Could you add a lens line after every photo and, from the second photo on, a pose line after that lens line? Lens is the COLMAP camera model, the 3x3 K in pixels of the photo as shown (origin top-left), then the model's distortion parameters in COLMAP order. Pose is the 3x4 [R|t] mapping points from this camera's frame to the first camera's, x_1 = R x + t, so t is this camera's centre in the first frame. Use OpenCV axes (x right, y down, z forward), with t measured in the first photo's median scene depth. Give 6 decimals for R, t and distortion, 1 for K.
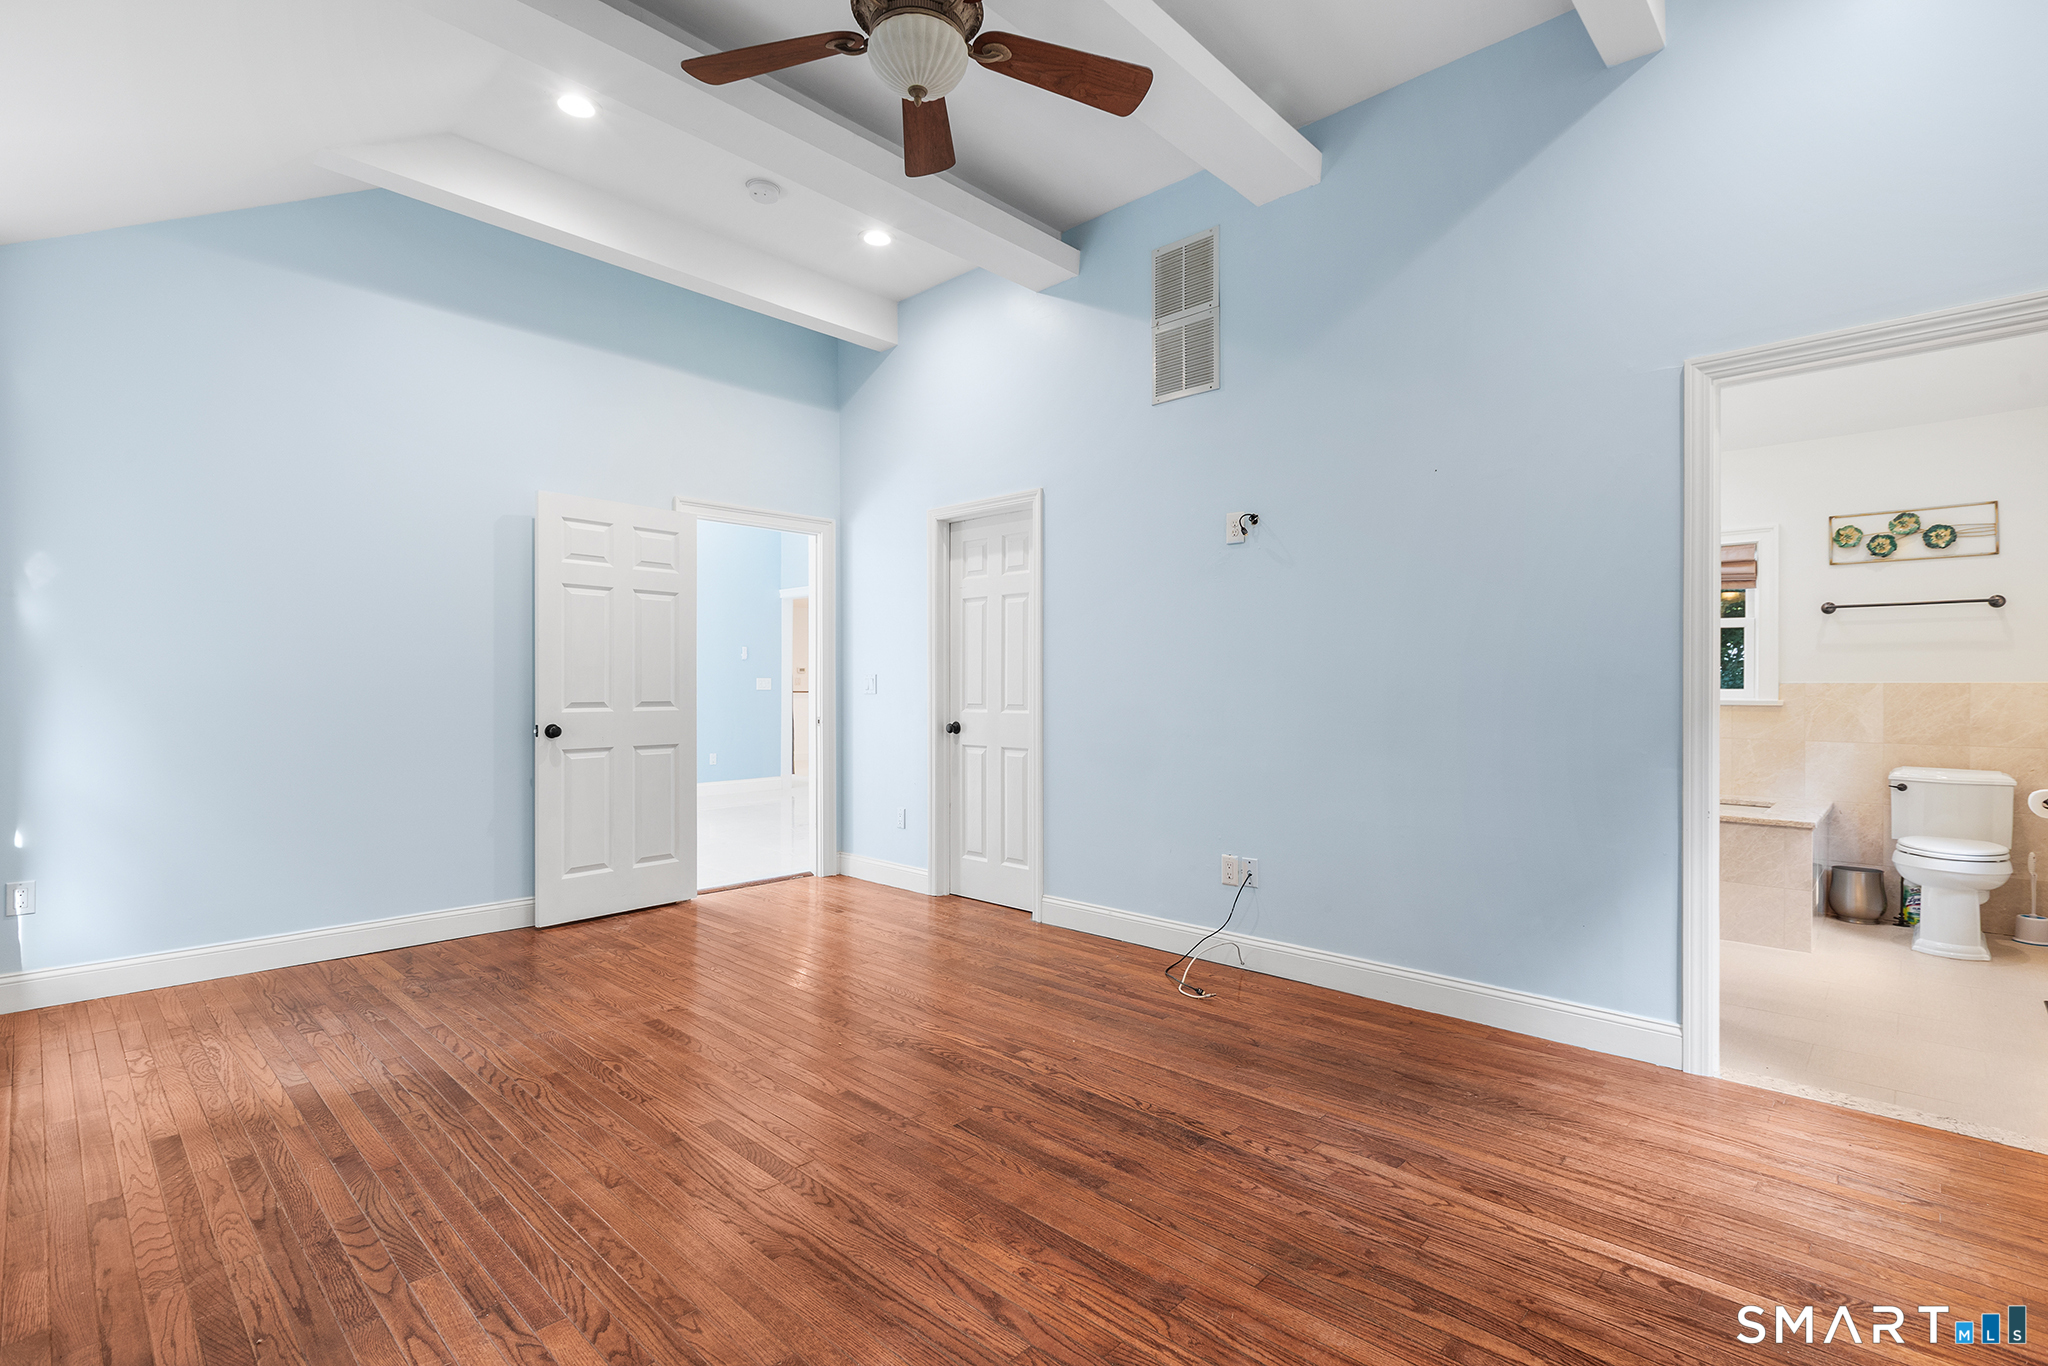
lens RADIAL K [[941.0, 0, 1036.6], [0, 941.0, 688.6], [0, 0, 1]] dist [0.005264, -0.000311]
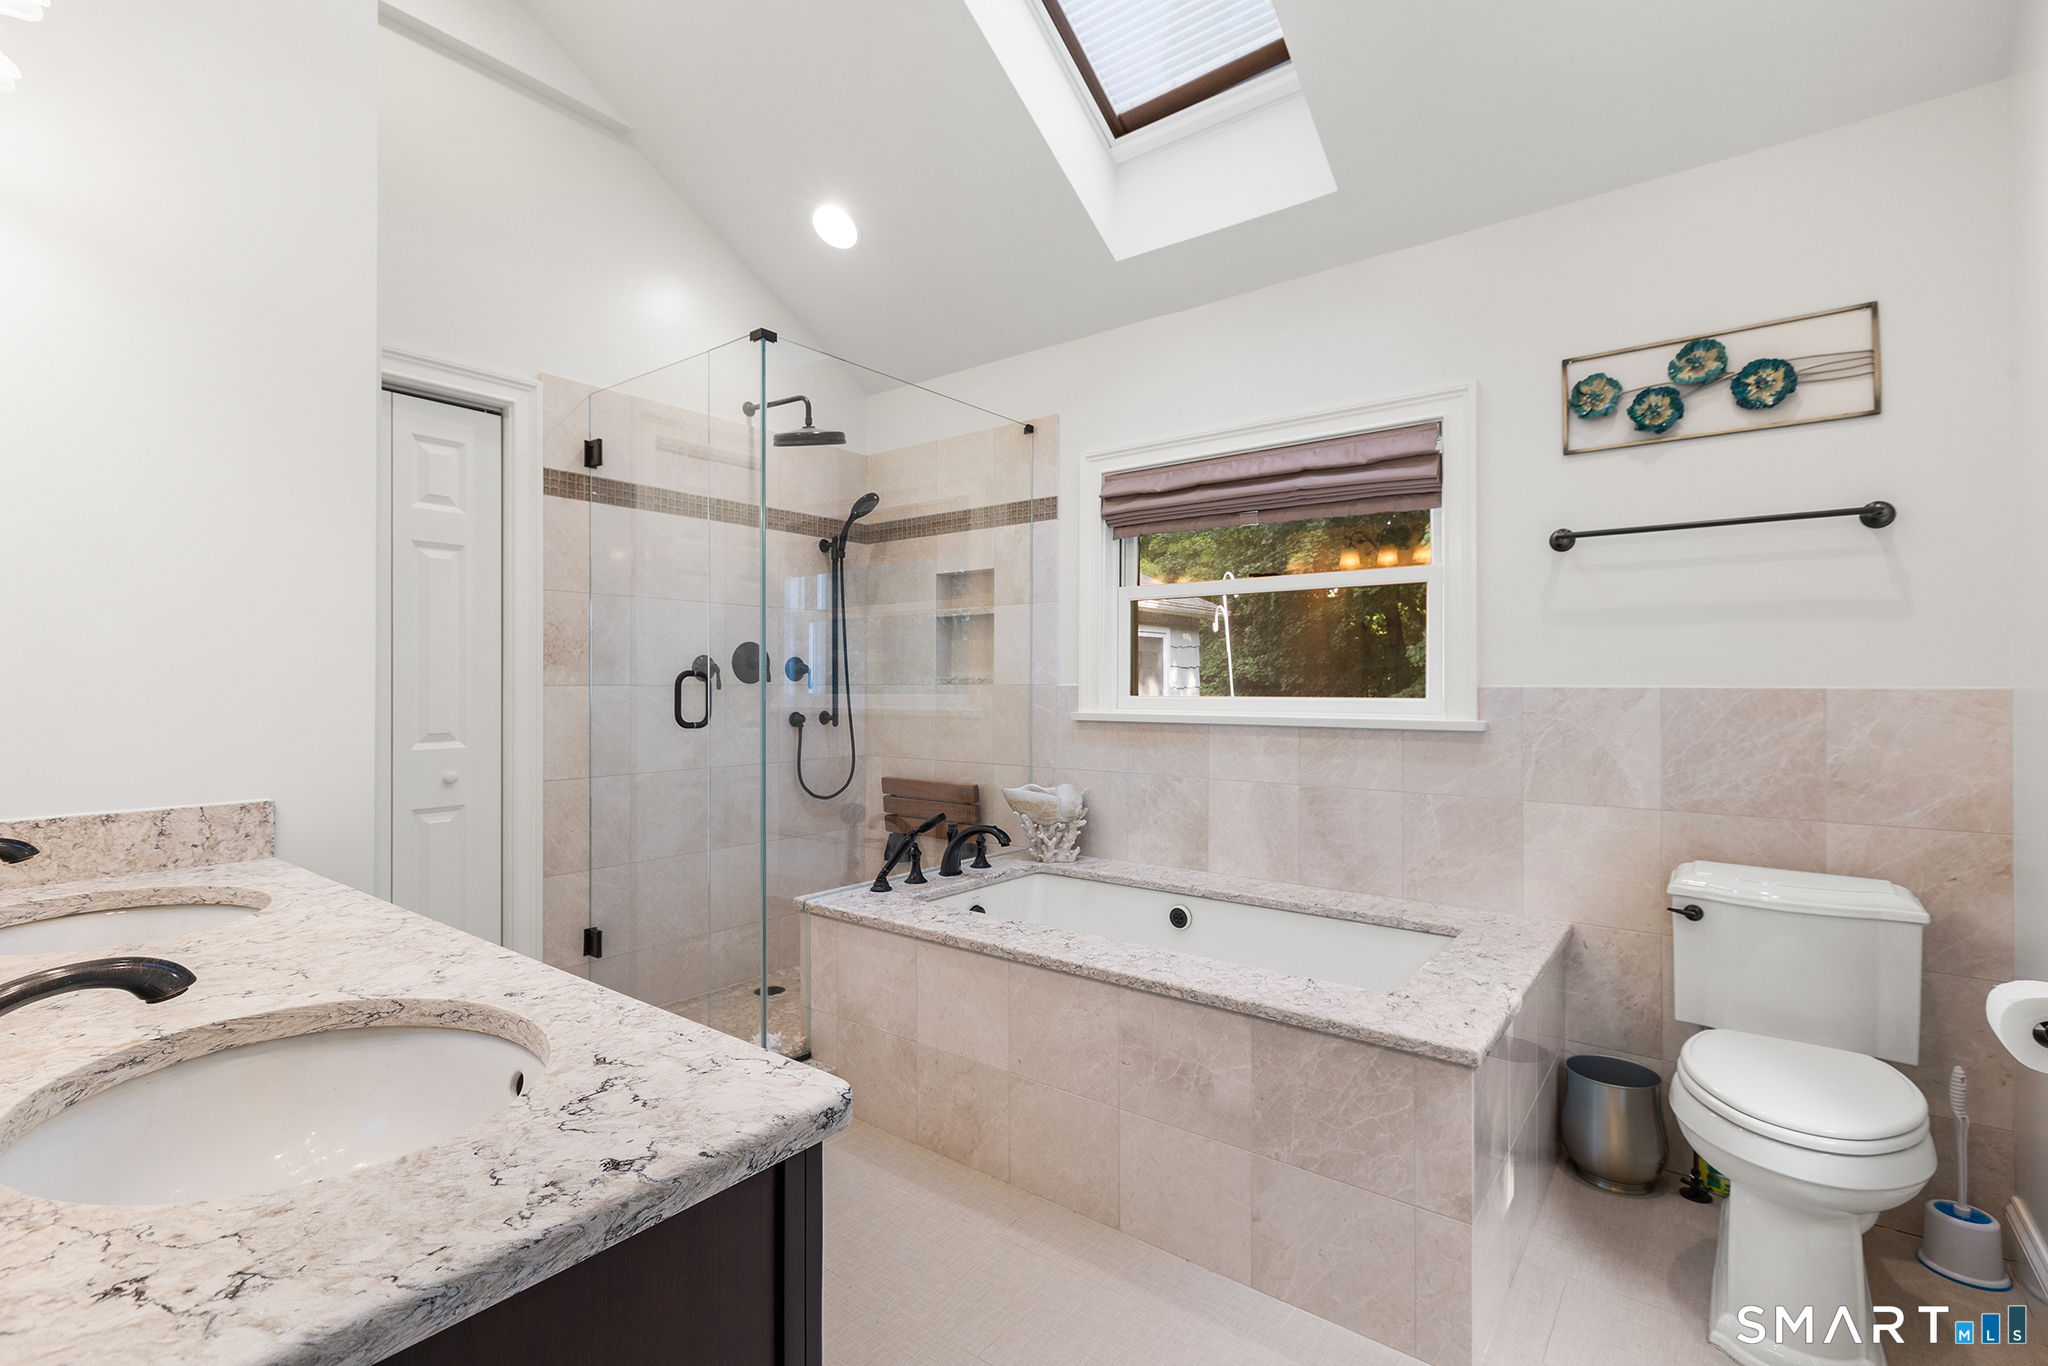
lens RADIAL K [[941.0, 0, 1010.7], [0, 941.0, 678.3], [0, 0, 1]] dist [0.005264, -0.000311]
pose [[0.995990, -0.004016, 0.089372, 0.520106], [0.004350, 0.999984, -0.003550, -0.010887], [-0.089356, 0.003925, 0.995992, 0.545698]]
